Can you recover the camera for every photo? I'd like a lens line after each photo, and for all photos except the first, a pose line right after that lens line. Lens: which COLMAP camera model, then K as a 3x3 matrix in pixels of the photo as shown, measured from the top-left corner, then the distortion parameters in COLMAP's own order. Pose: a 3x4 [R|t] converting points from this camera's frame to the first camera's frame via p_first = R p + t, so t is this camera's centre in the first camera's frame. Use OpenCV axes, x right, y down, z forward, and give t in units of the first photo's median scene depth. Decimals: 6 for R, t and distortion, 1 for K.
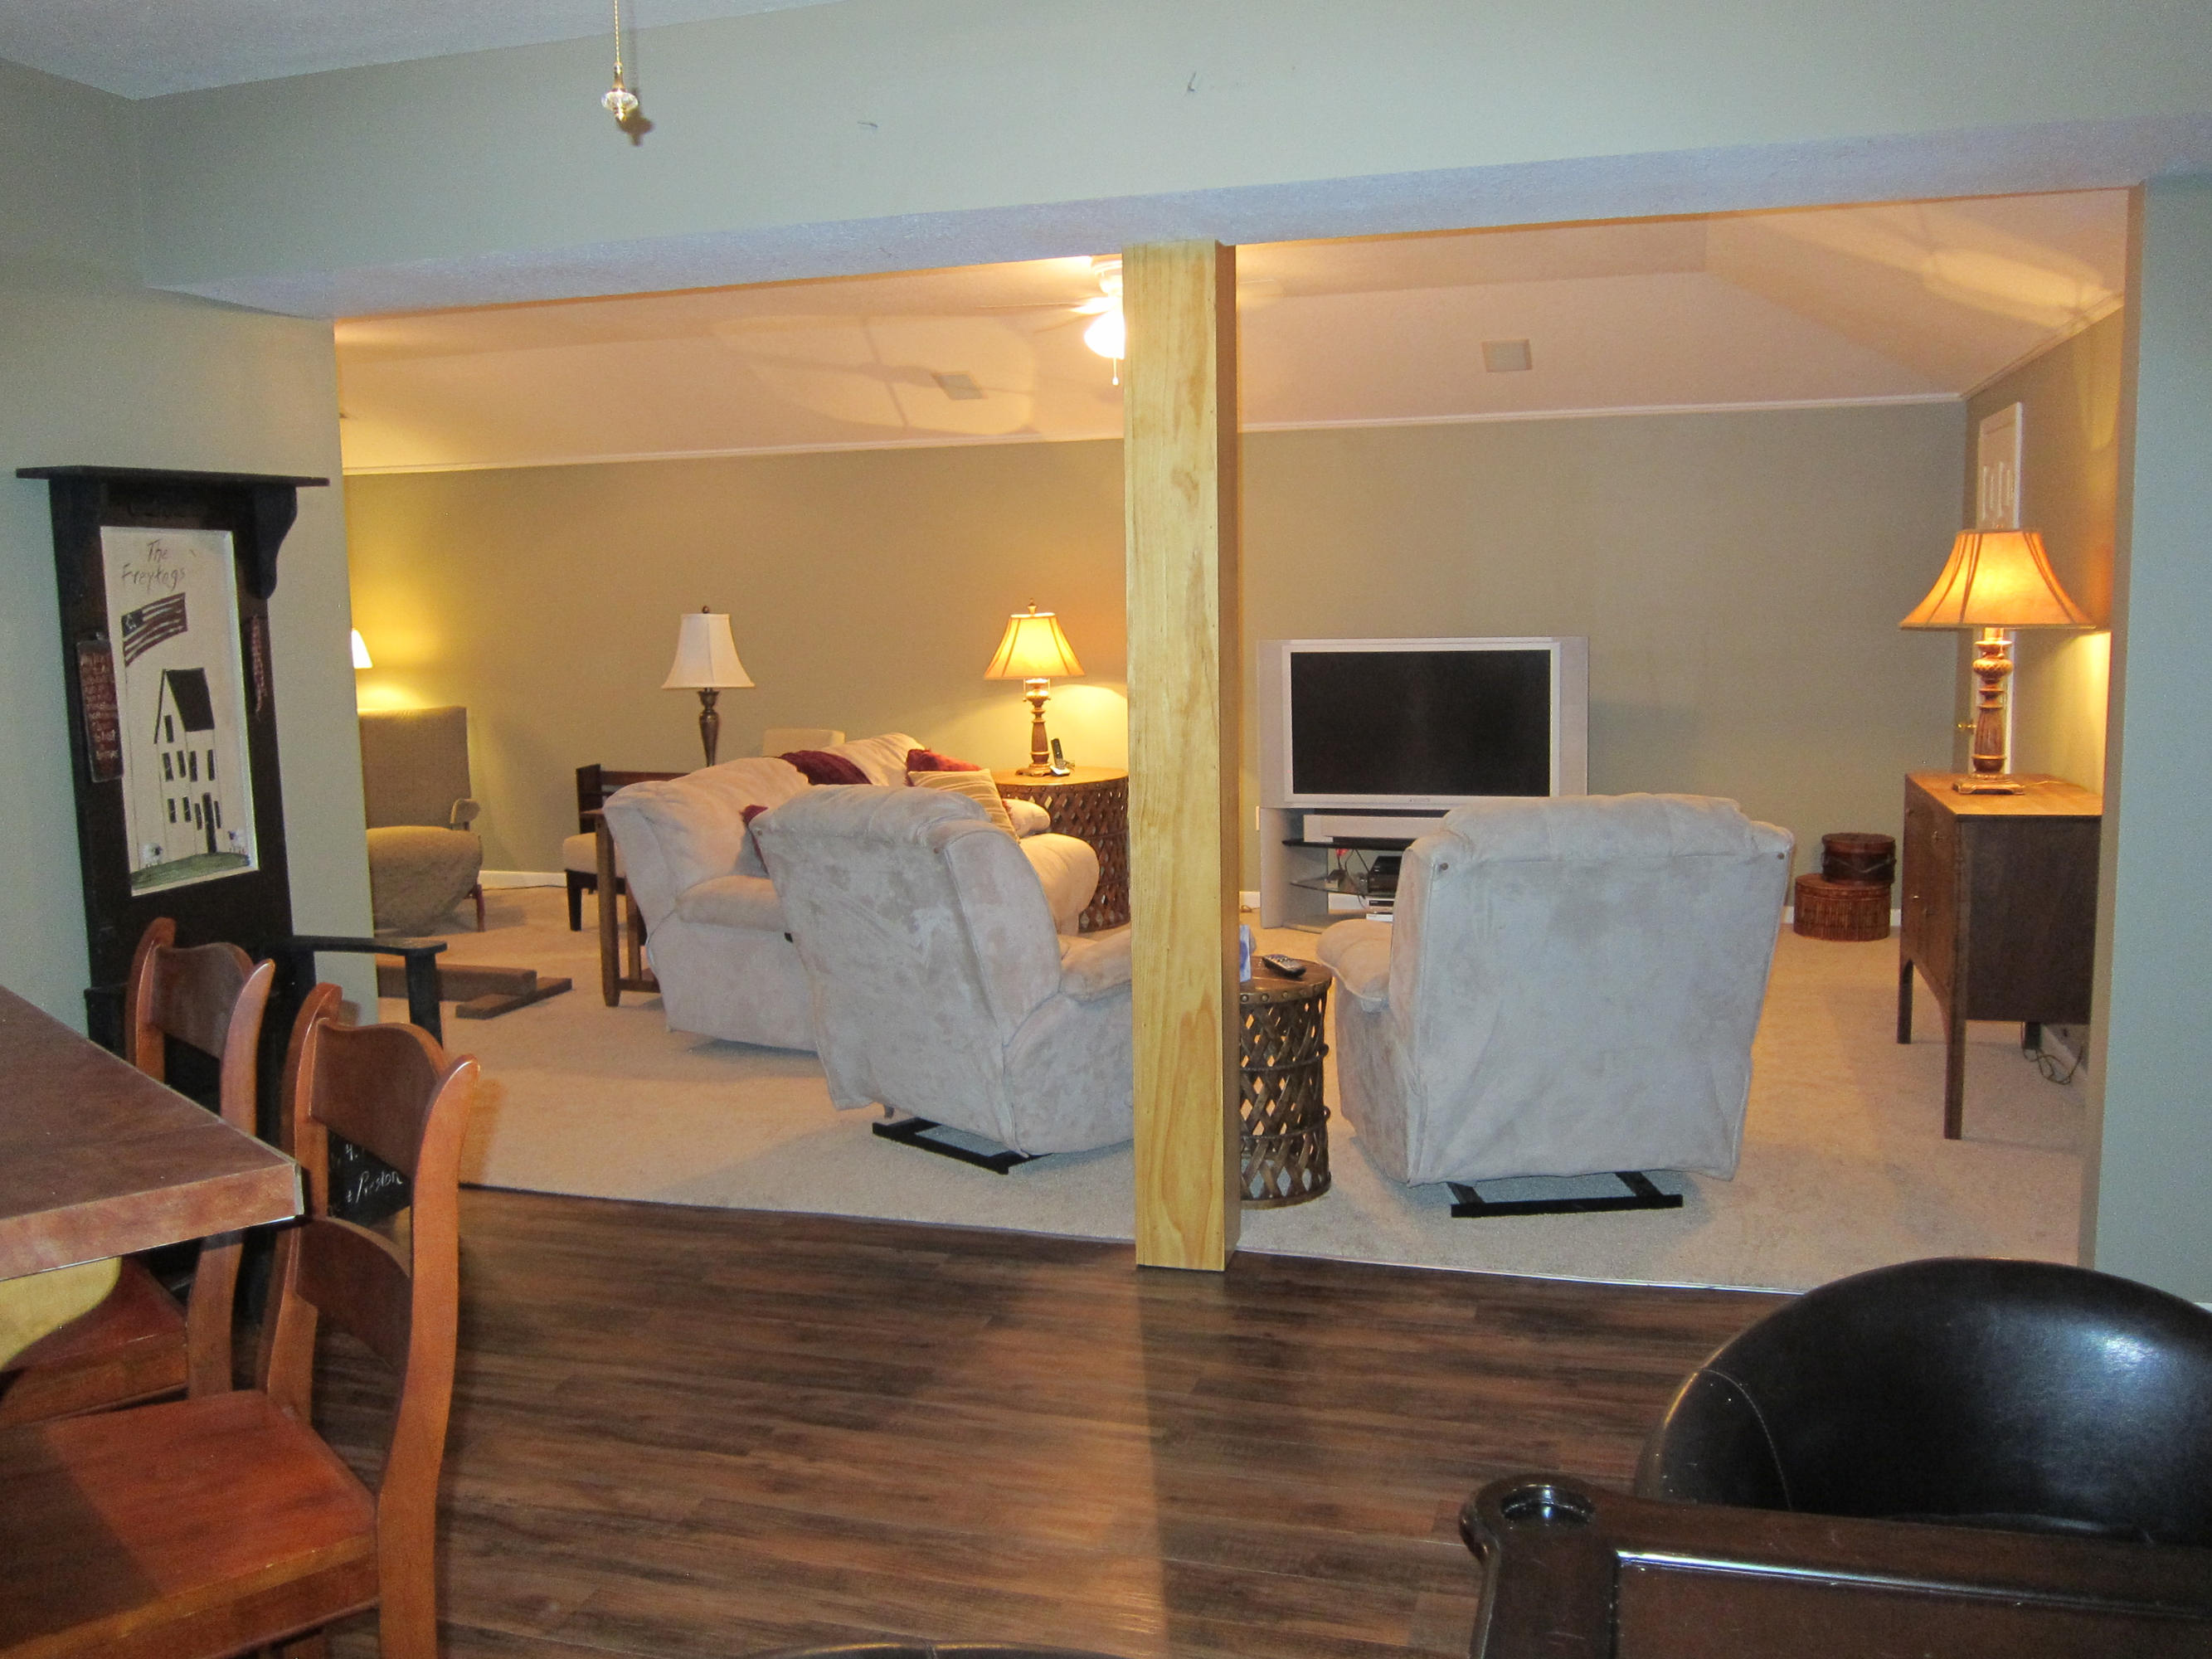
lens RADIAL K [[1873.8, 0, 1110.6], [0, 1873.8, 833.2], [0, 0, 1]] dist [-0.022139, -0.013192]
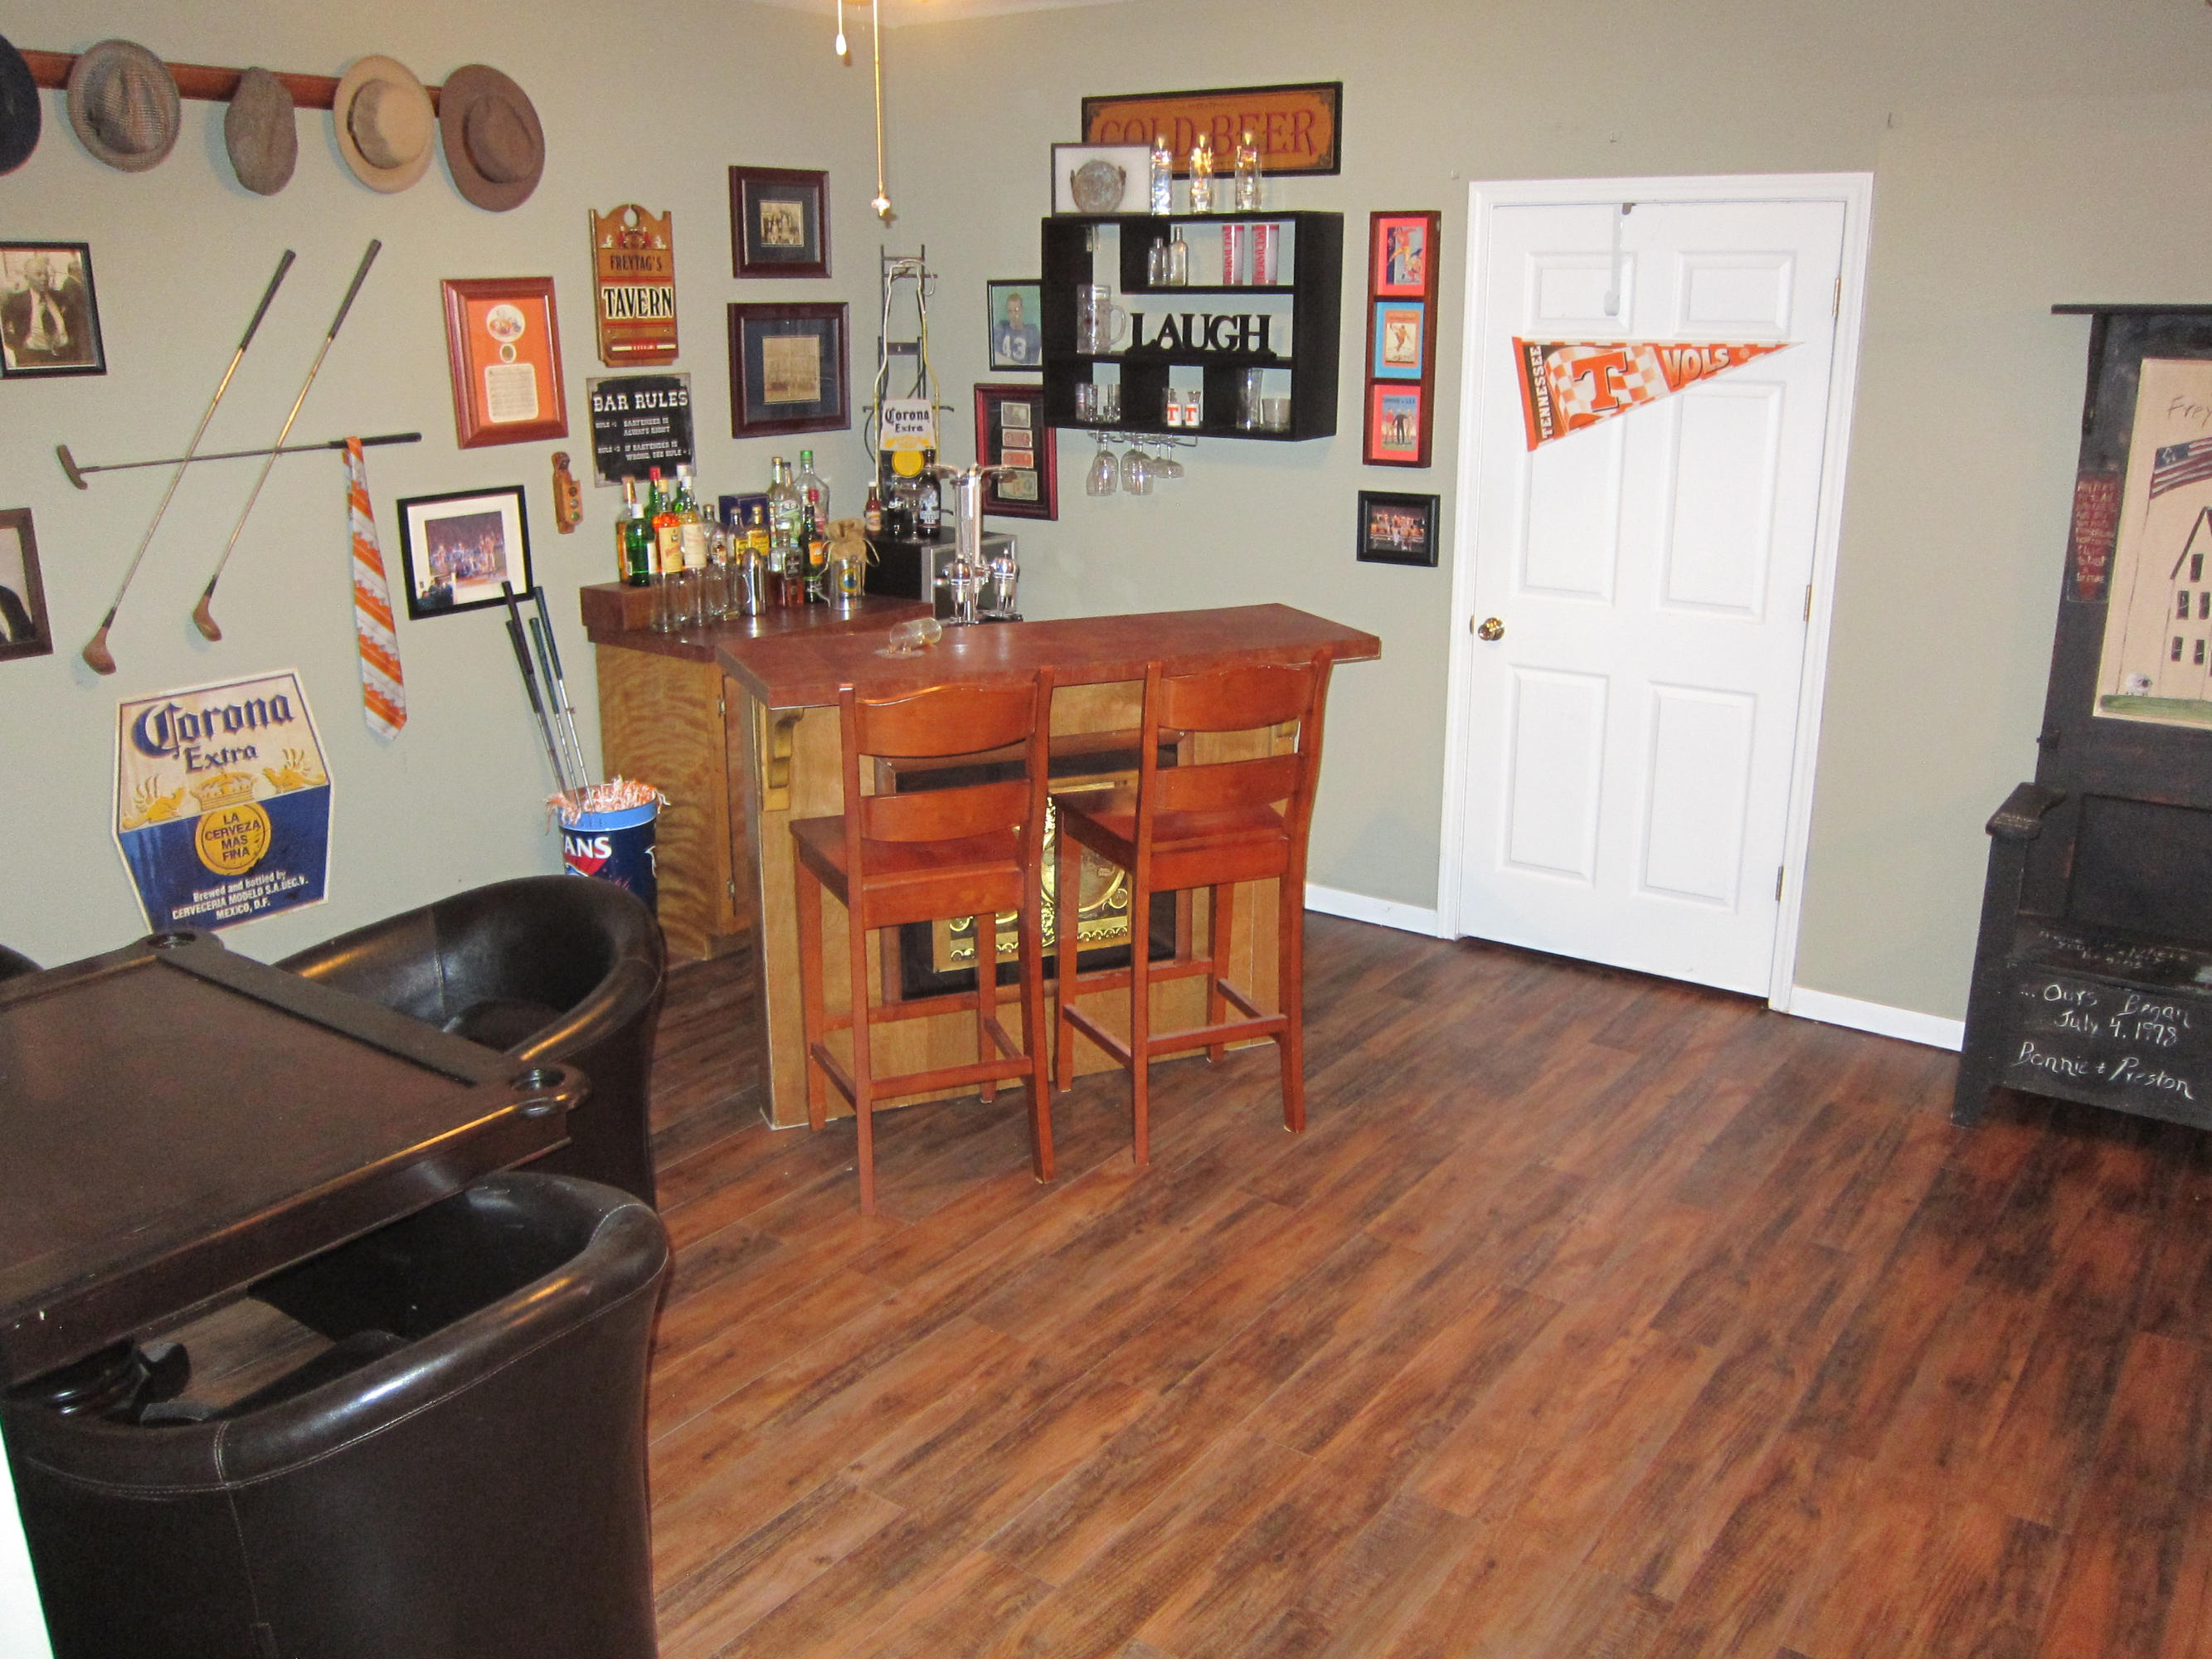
lens RADIAL K [[1873.8, 0, 1109.3], [0, 1873.8, 824.6], [0, 0, 1]] dist [-0.022139, -0.013192]
pose [[-0.318263, 0.285451, -0.904006, 0.628991], [-0.115180, 0.934882, 0.335751, -0.200177], [0.940979, 0.210981, -0.264660, 0.776978]]
